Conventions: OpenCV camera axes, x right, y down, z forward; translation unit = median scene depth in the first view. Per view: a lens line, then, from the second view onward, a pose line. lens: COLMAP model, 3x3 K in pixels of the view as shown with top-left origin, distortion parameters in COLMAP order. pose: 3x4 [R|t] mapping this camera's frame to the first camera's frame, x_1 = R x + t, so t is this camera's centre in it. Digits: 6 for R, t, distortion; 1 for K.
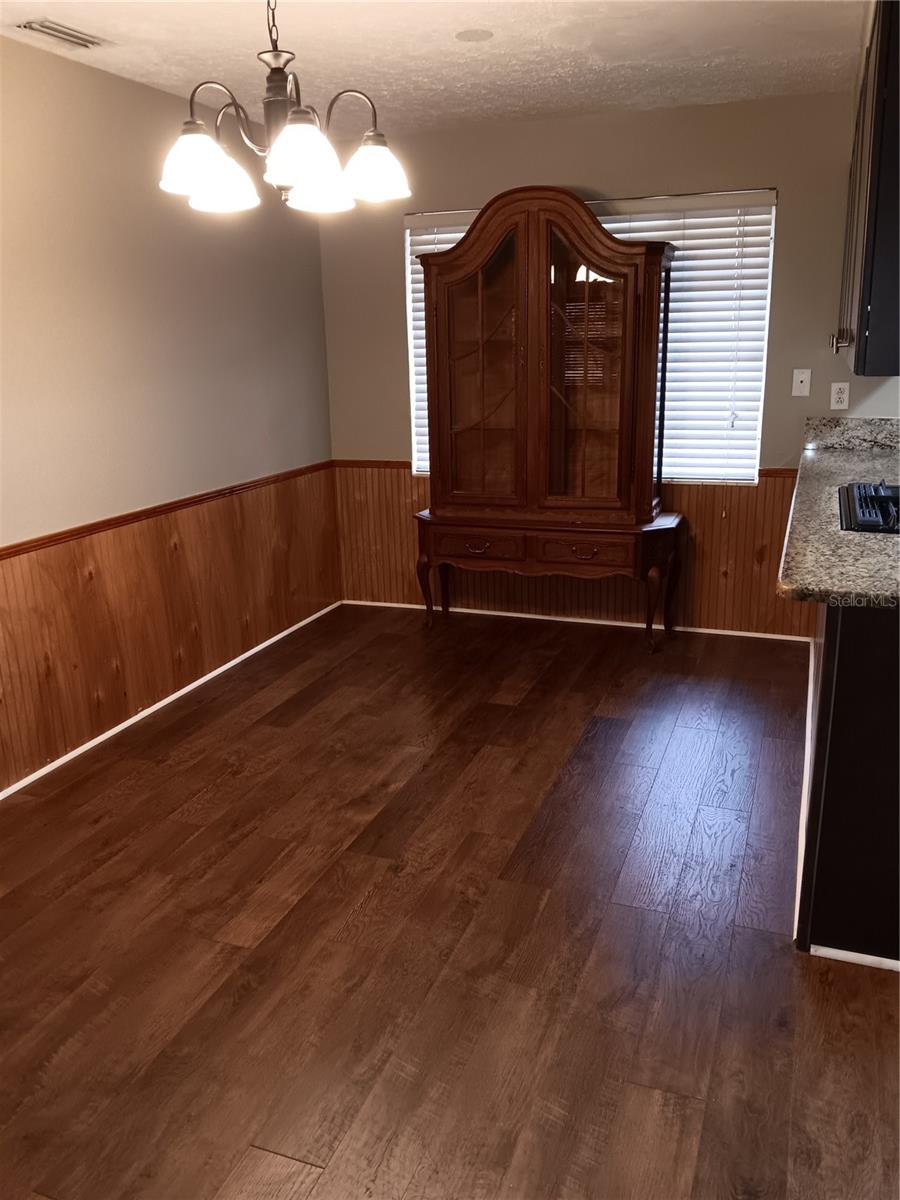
lens RADIAL K [[934.1, 0, 447.9], [0, 934.1, 601.9], [0, 0, 1]] dist [0.001982, -0.020986]
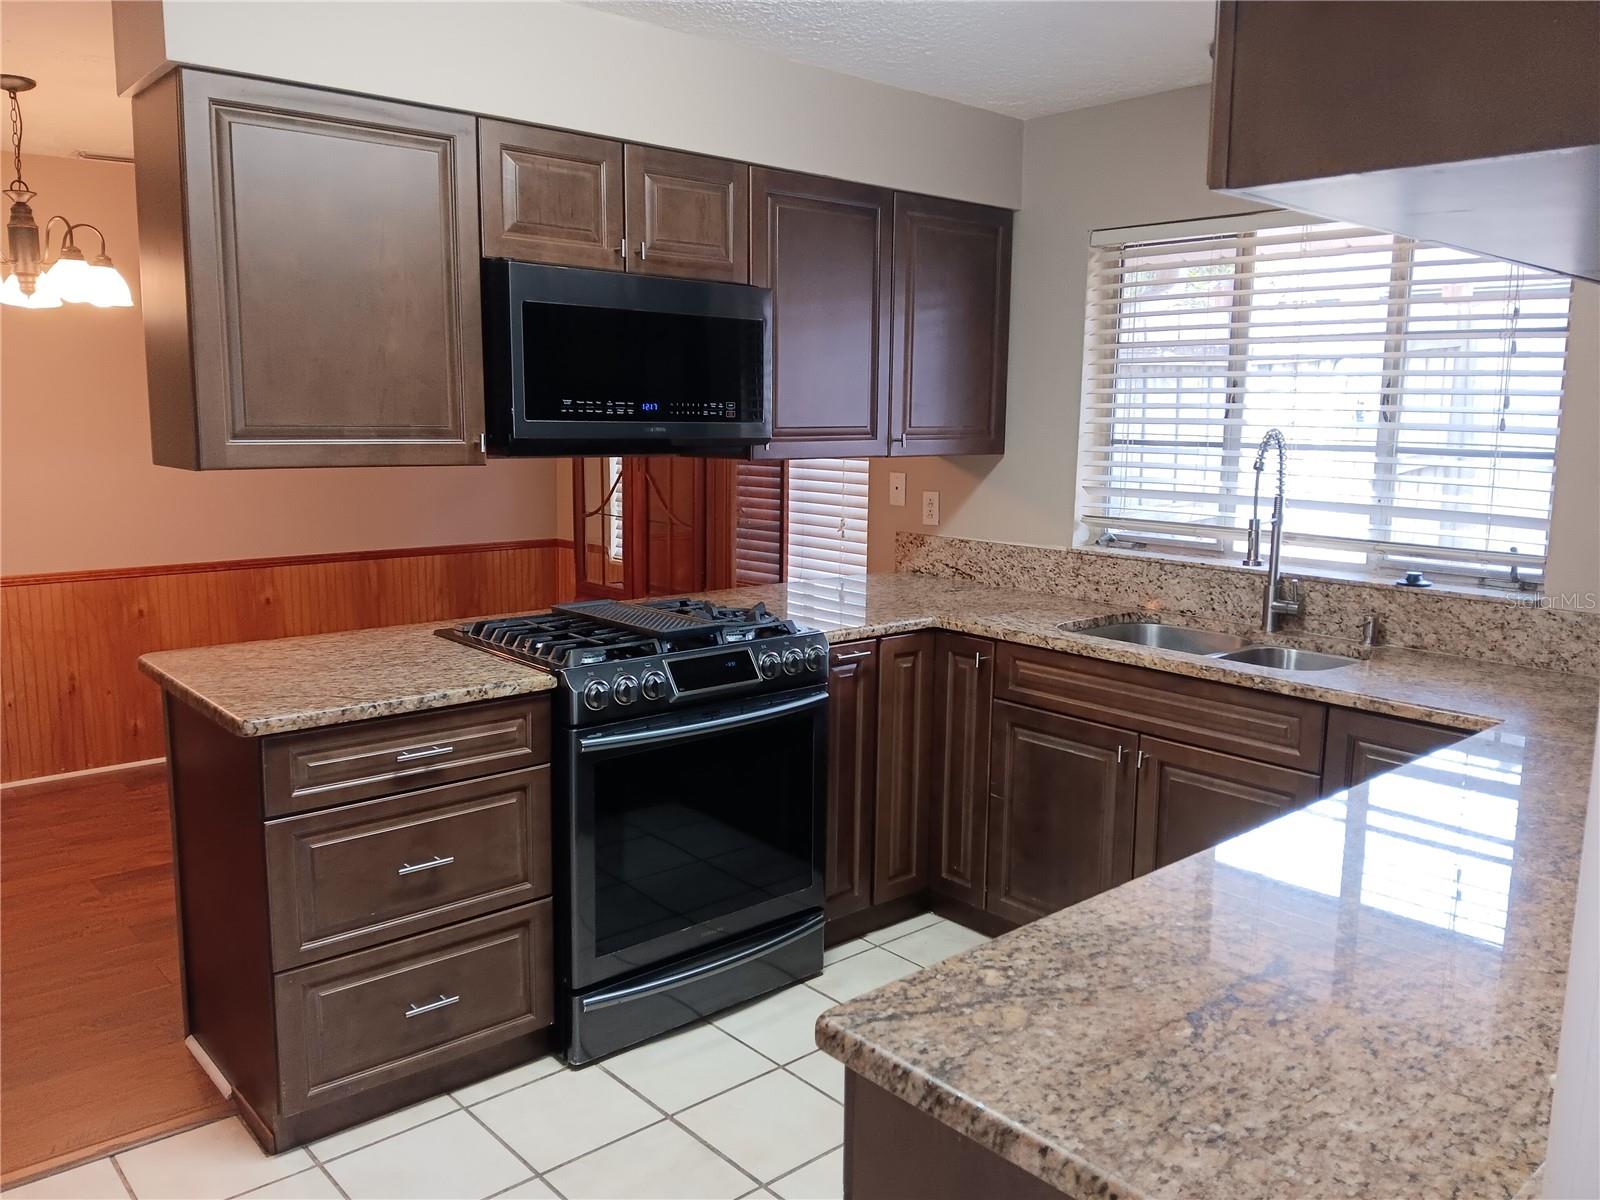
lens RADIAL K [[1245.4, 0, 813.0], [0, 1245.4, 602.6], [0, 0, 1]] dist [0.001982, -0.020986]
pose [[0.888819, 0.109429, -0.445002, 0.994496], [-0.159268, 0.984301, -0.076065, -0.056159], [0.429692, 0.138483, 0.892293, 0.033997]]
